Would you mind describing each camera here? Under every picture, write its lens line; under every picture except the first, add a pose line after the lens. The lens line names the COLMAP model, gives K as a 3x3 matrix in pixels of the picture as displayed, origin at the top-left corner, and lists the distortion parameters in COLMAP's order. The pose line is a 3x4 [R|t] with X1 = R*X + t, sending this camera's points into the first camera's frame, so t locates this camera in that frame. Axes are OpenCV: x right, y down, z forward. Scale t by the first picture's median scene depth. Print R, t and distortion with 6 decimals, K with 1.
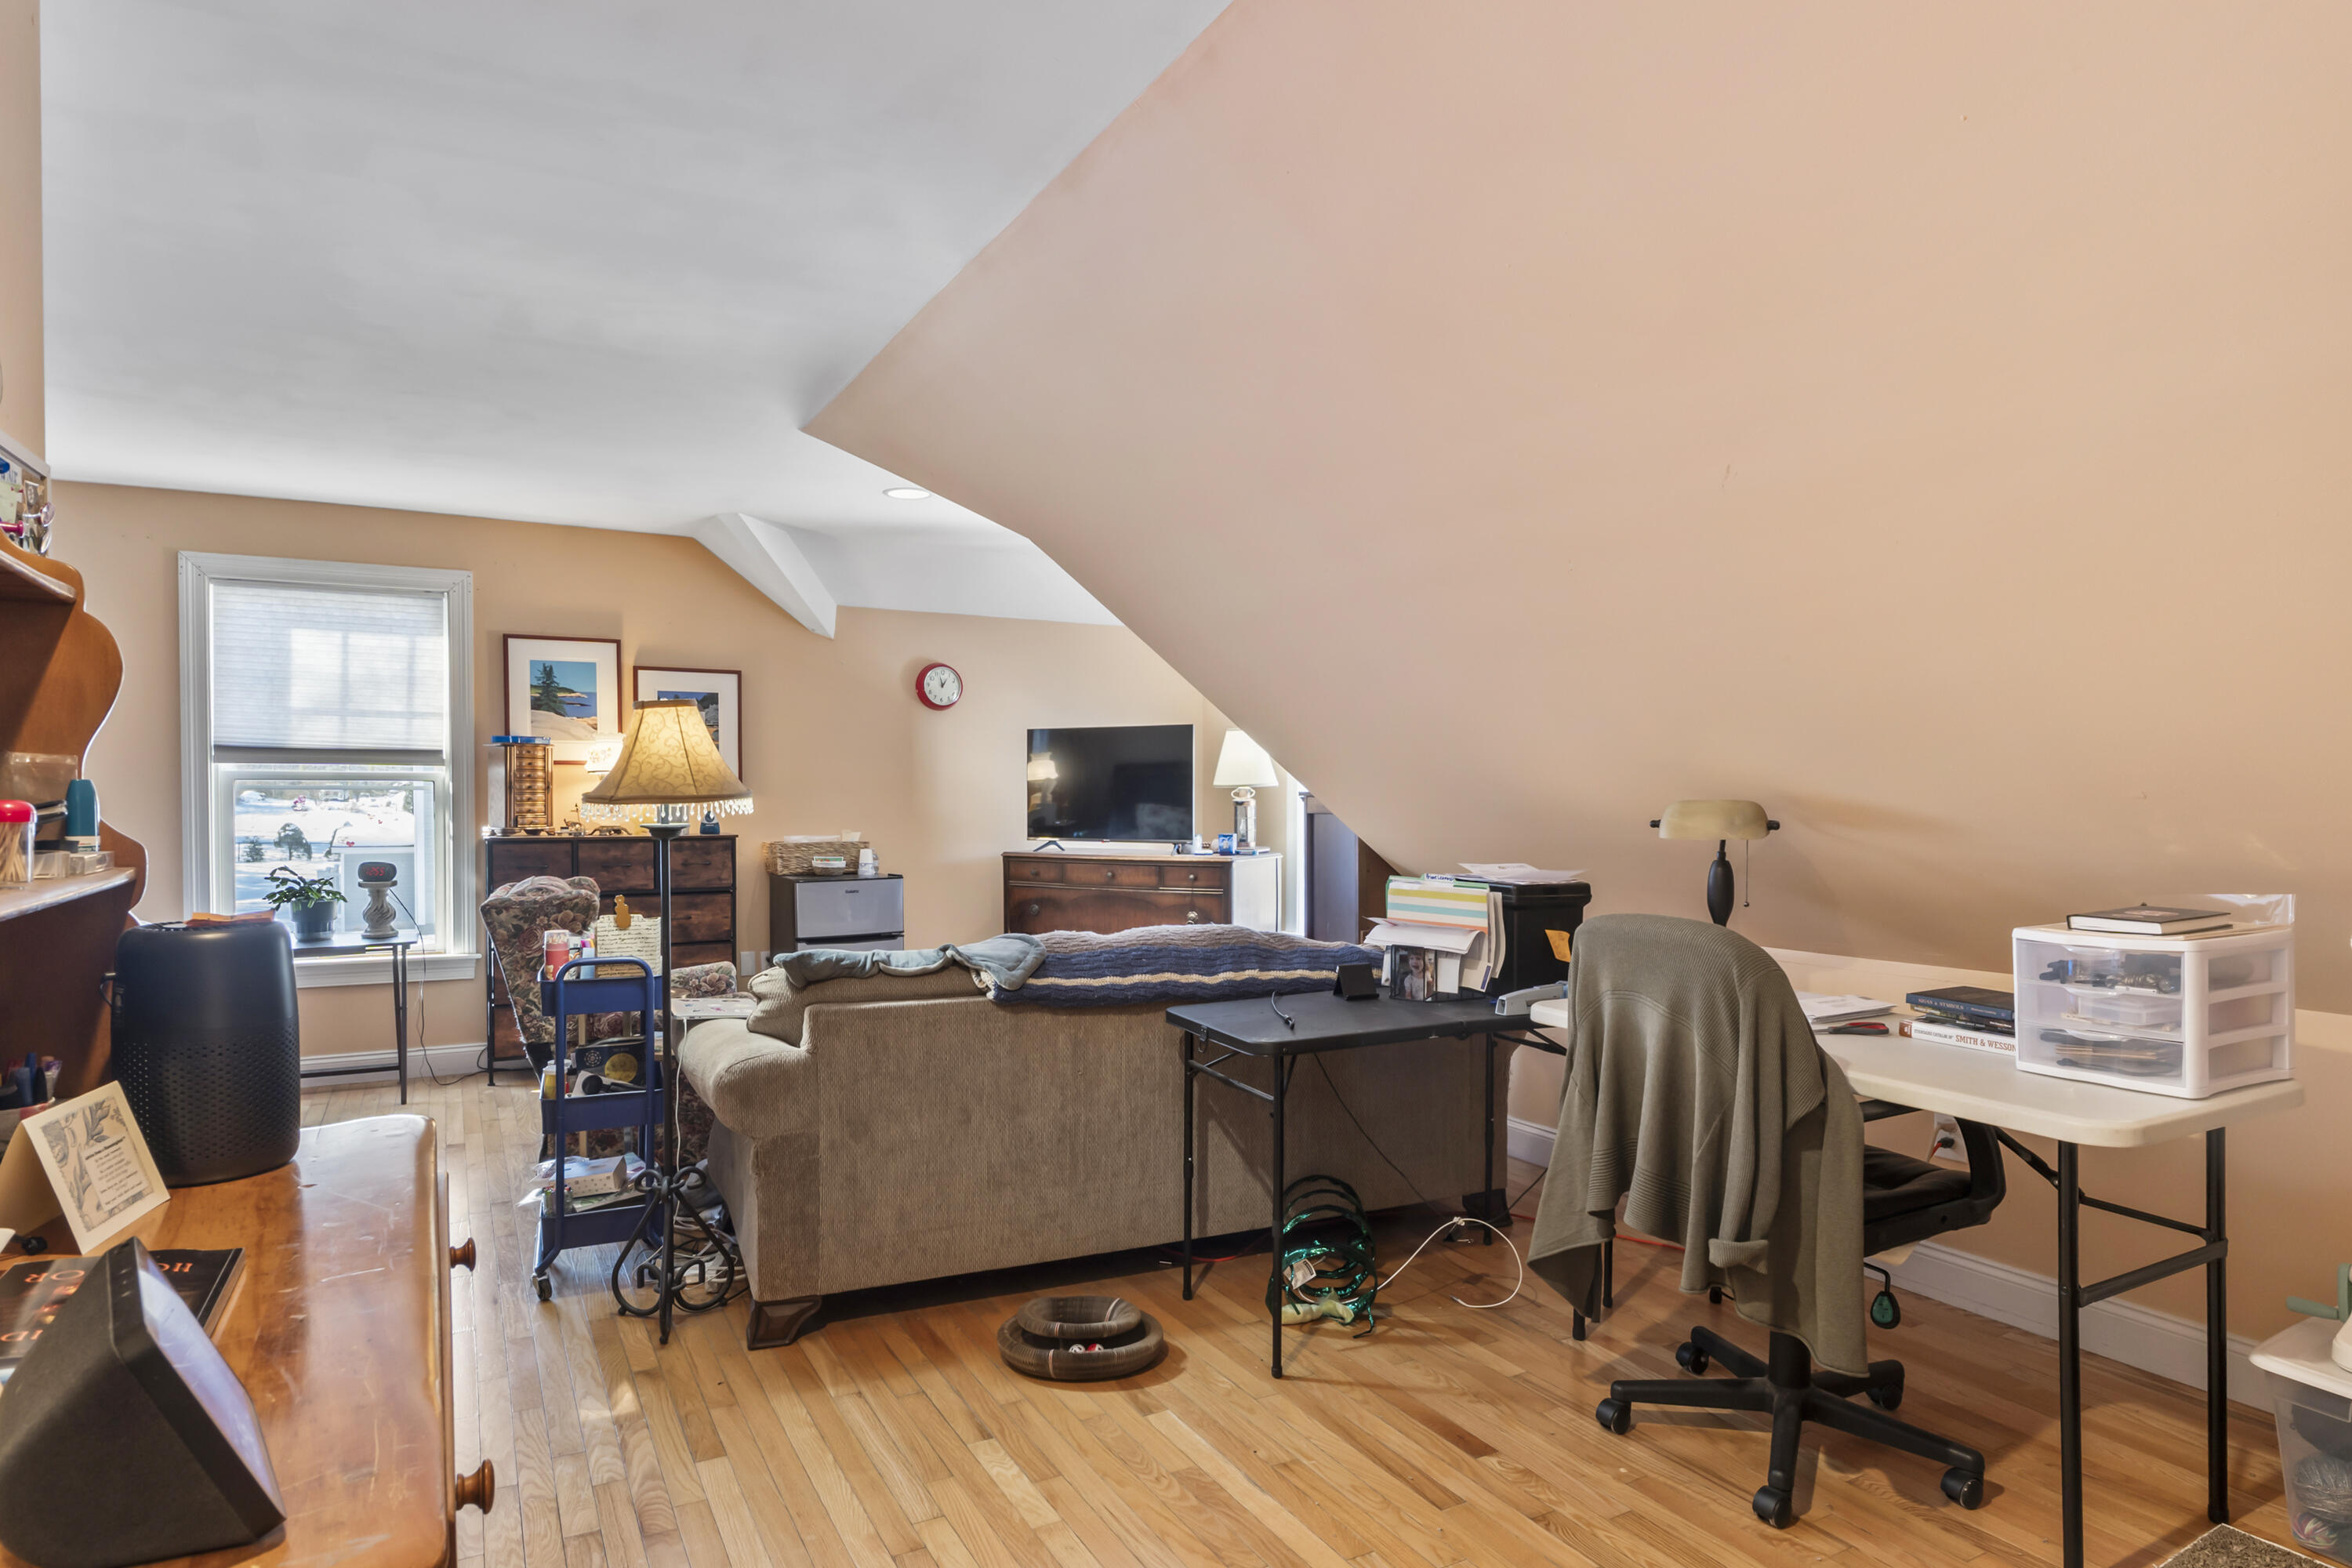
lens RADIAL K [[1310.4, 0, 1177.0], [0, 1310.4, 799.2], [0, 0, 1]] dist [0.009619, 0.003049]
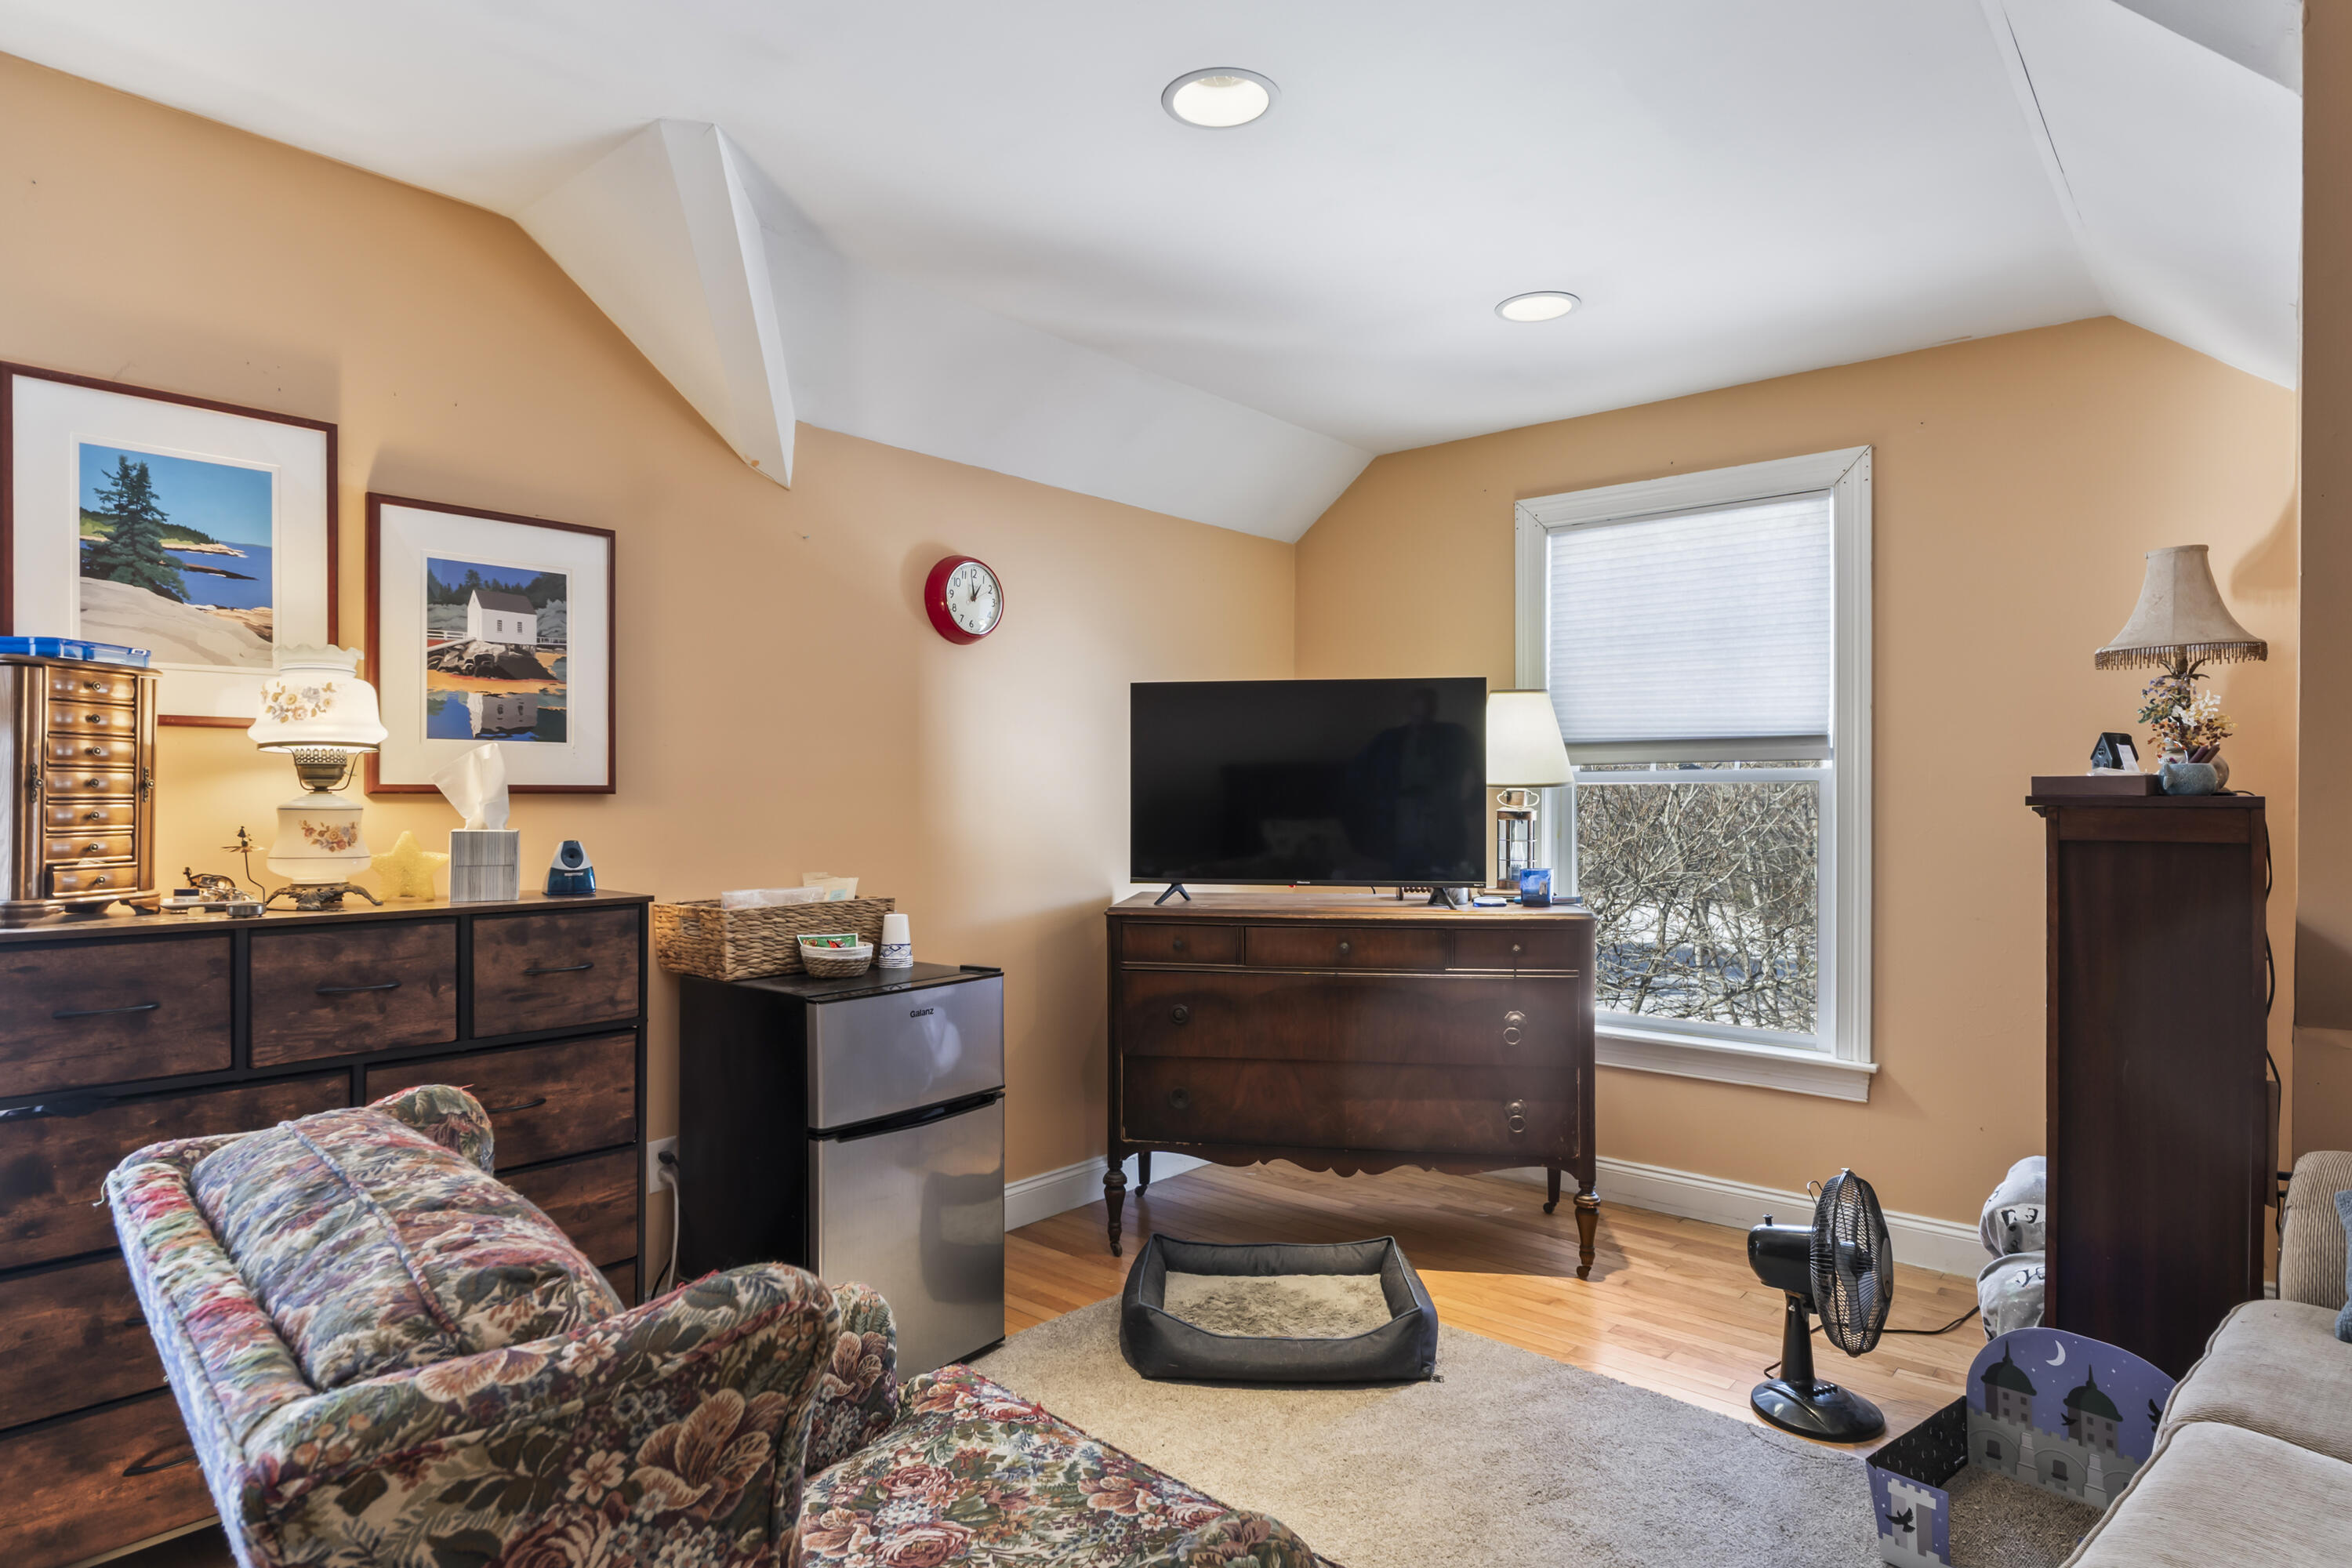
lens RADIAL K [[1310.4, 0, 1174.2], [0, 1310.4, 777.2], [0, 0, 1]] dist [0.009619, 0.003049]
pose [[0.942629, 0.004551, 0.333811, -0.317573], [0.001297, 0.999850, -0.017294, -0.004404], [-0.333840, 0.016735, 0.942481, 0.533690]]
